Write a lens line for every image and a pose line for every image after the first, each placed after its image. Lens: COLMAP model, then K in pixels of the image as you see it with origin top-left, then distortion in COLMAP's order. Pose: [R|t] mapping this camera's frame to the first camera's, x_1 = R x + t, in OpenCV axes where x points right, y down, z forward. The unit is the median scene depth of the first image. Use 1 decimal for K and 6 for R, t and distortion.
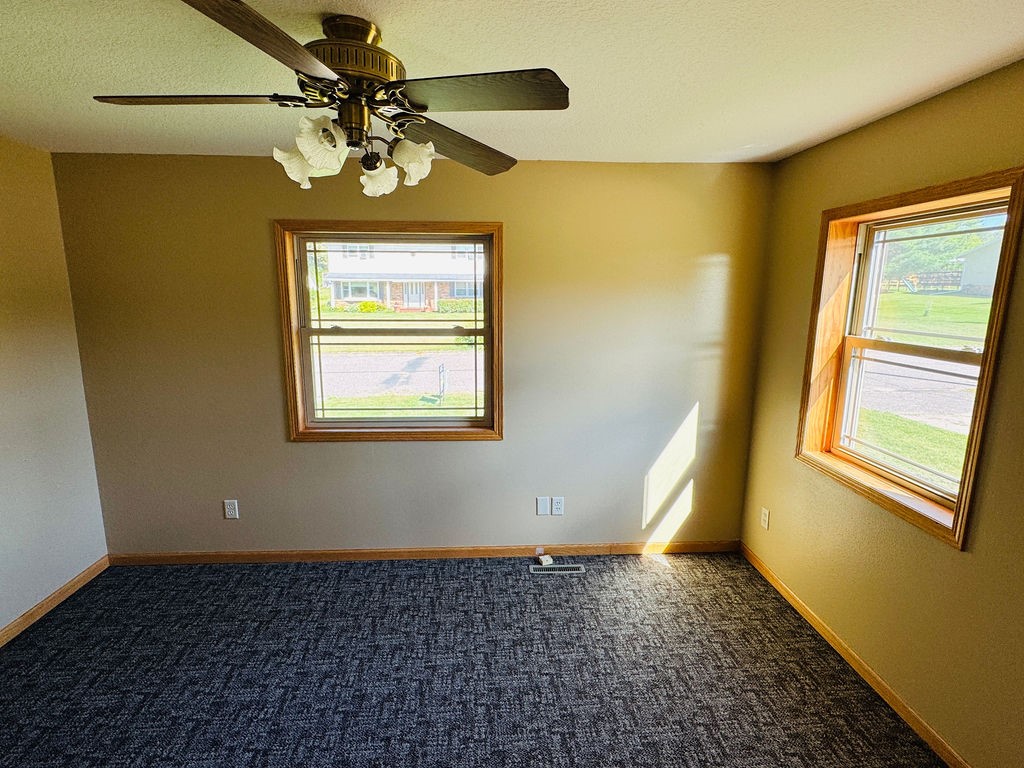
lens RADIAL K [[506.4, 0, 512.9], [0, 506.4, 385.5], [0, 0, 1]] dist [-0.003462, 0.001309]
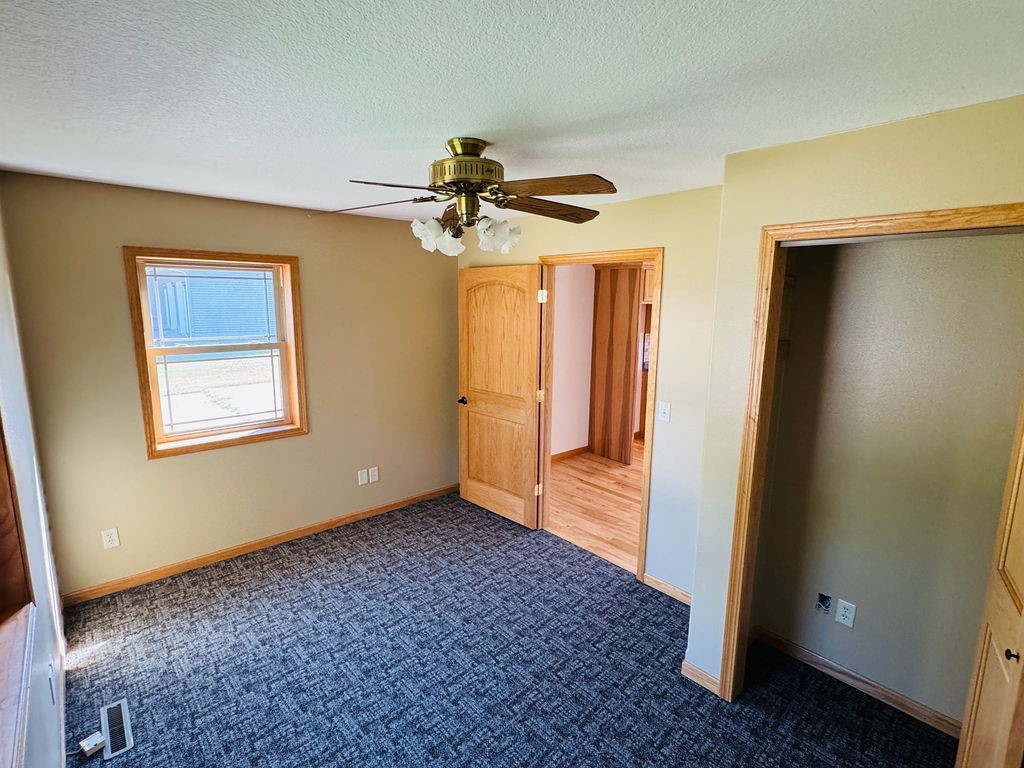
lens RADIAL K [[506.4, 0, 513.2], [0, 506.4, 380.4], [0, 0, 1]] dist [-0.003462, 0.001309]
pose [[-0.621281, -0.139411, 0.771086, -0.809301], [0.130424, 0.951922, 0.277191, -0.233668], [-0.772657, 0.272782, -0.573229, 0.967661]]
